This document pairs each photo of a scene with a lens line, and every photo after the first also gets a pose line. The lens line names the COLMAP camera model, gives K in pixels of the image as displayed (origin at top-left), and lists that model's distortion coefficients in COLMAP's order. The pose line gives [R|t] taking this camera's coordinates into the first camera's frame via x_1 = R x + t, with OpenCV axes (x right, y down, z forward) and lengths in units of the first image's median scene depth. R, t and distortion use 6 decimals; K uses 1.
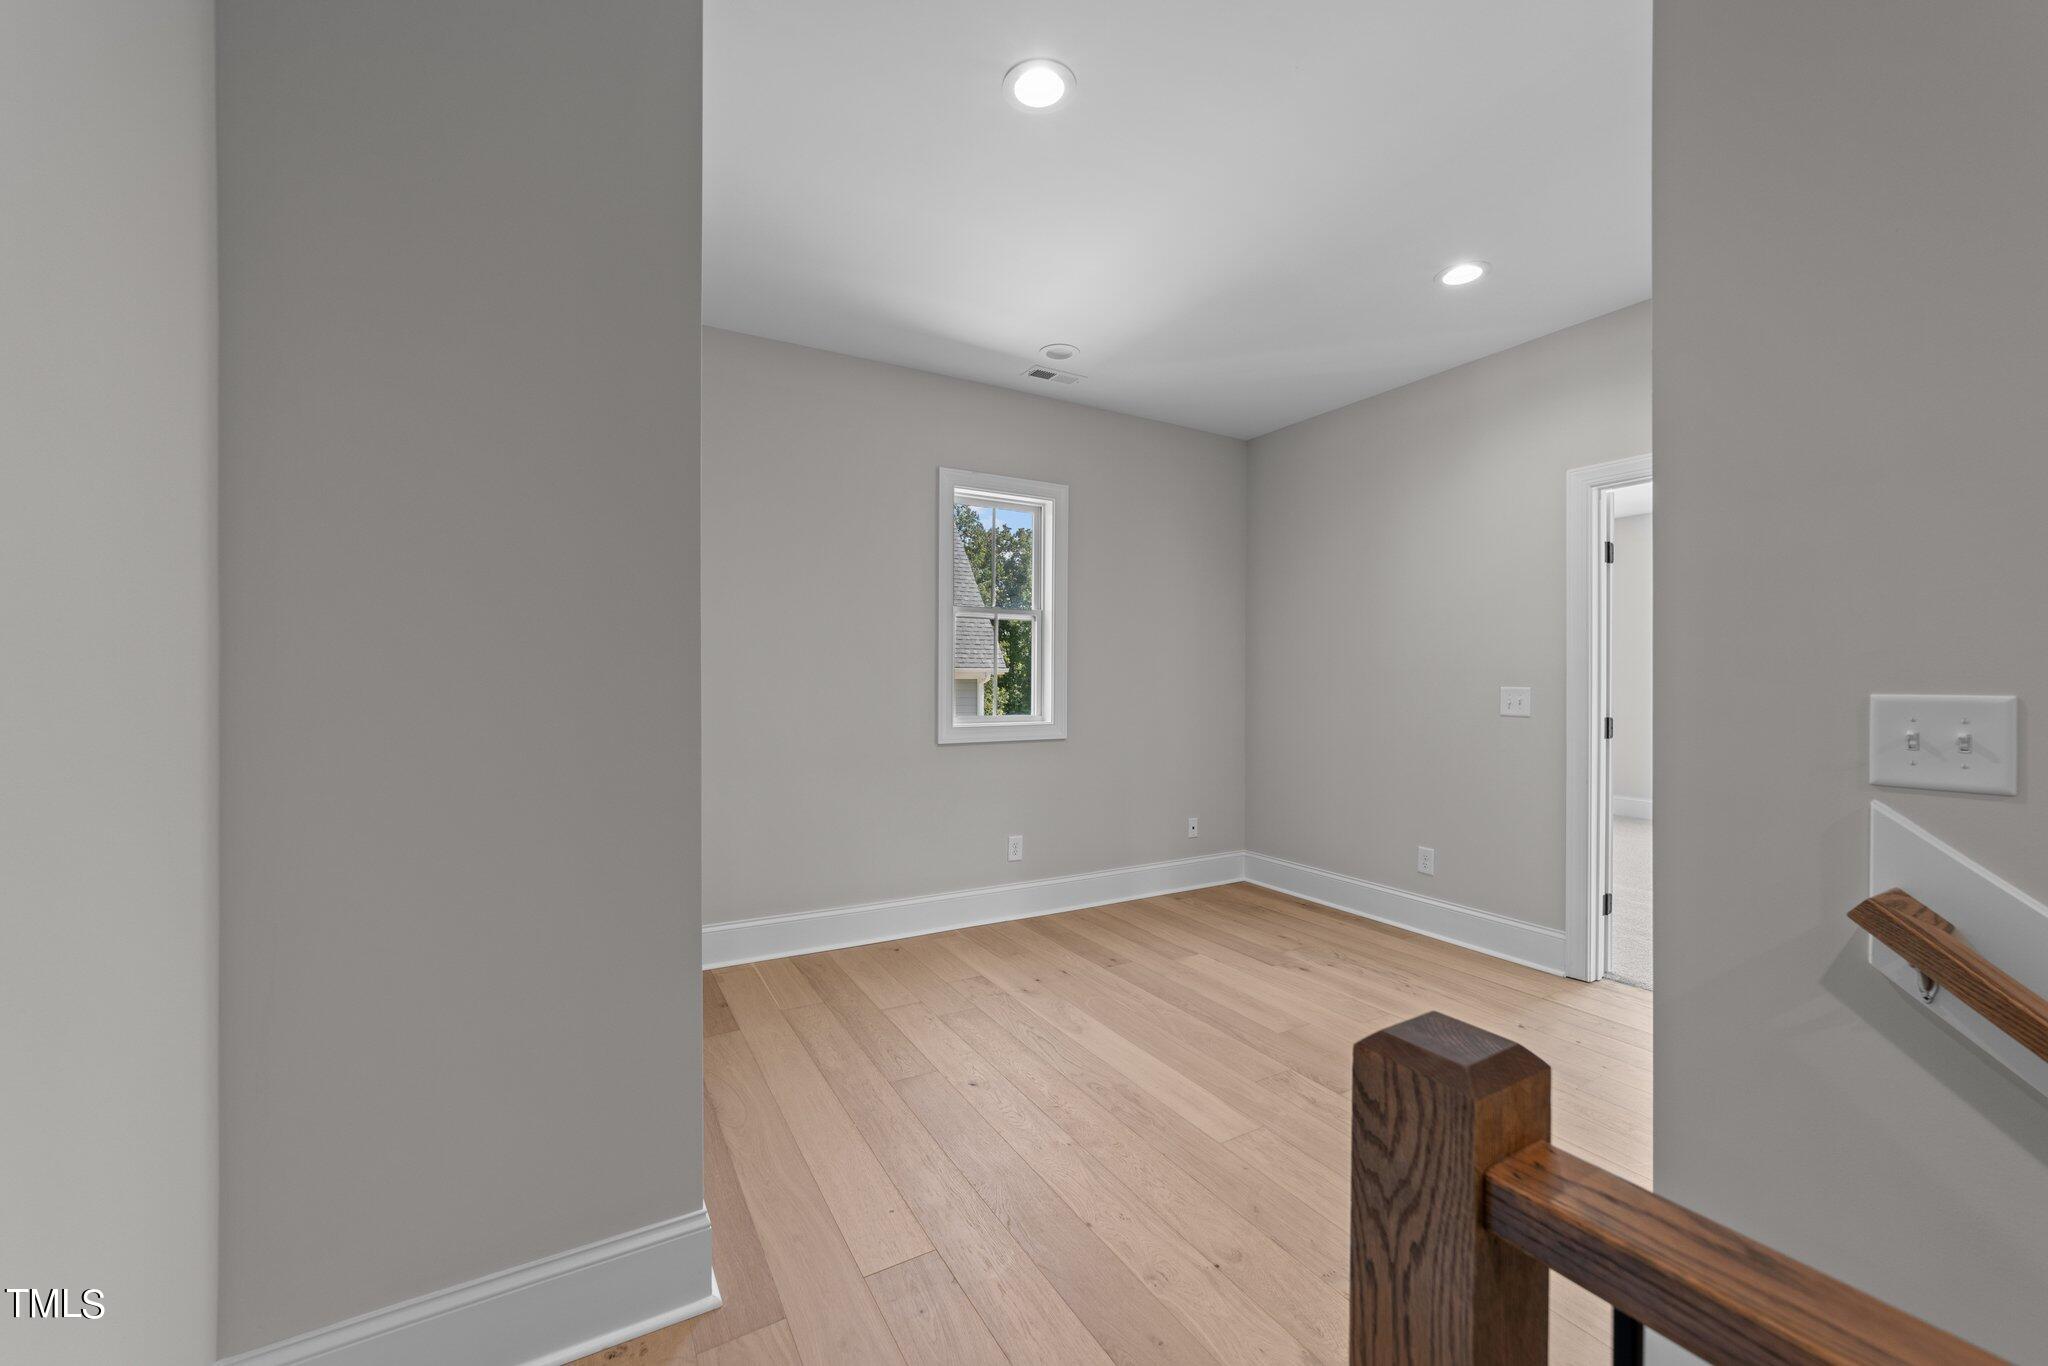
lens RADIAL K [[772.5, 0, 1025.2], [0, 772.5, 682.7], [0, 0, 1]] dist [-0.007308, 0.003136]
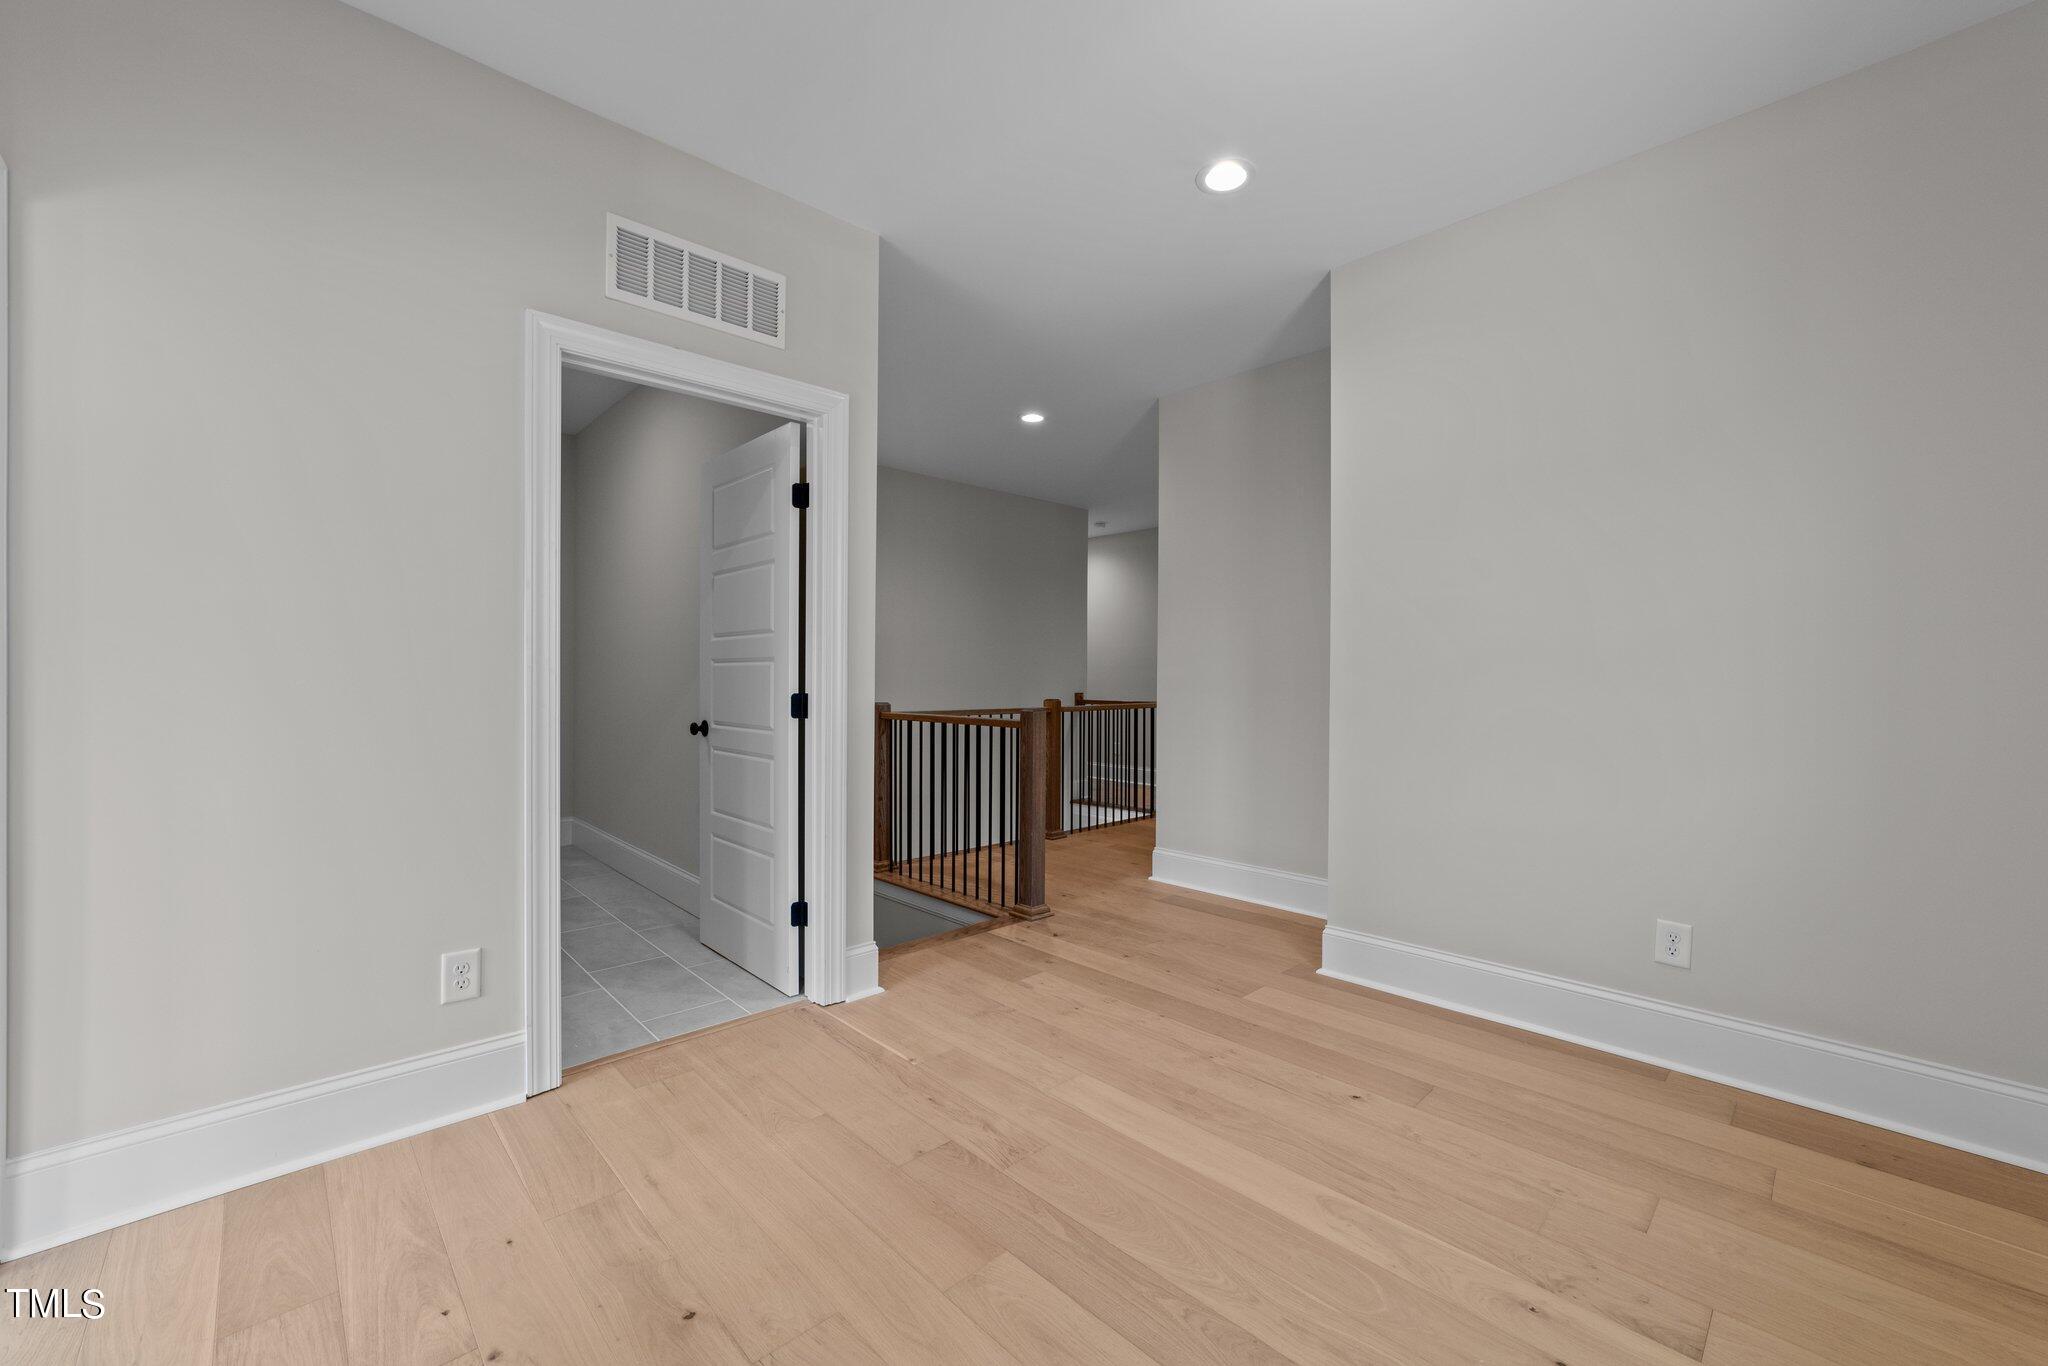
lens RADIAL K [[772.5, 0, 1024.0], [0, 772.5, 676.8], [0, 0, 1]] dist [-0.007308, 0.003136]
pose [[-0.971272, -0.006335, -0.237888, 0.521132], [-0.008658, 0.999924, 0.008722, 0.032439], [0.237815, 0.010531, -0.971253, 1.775213]]
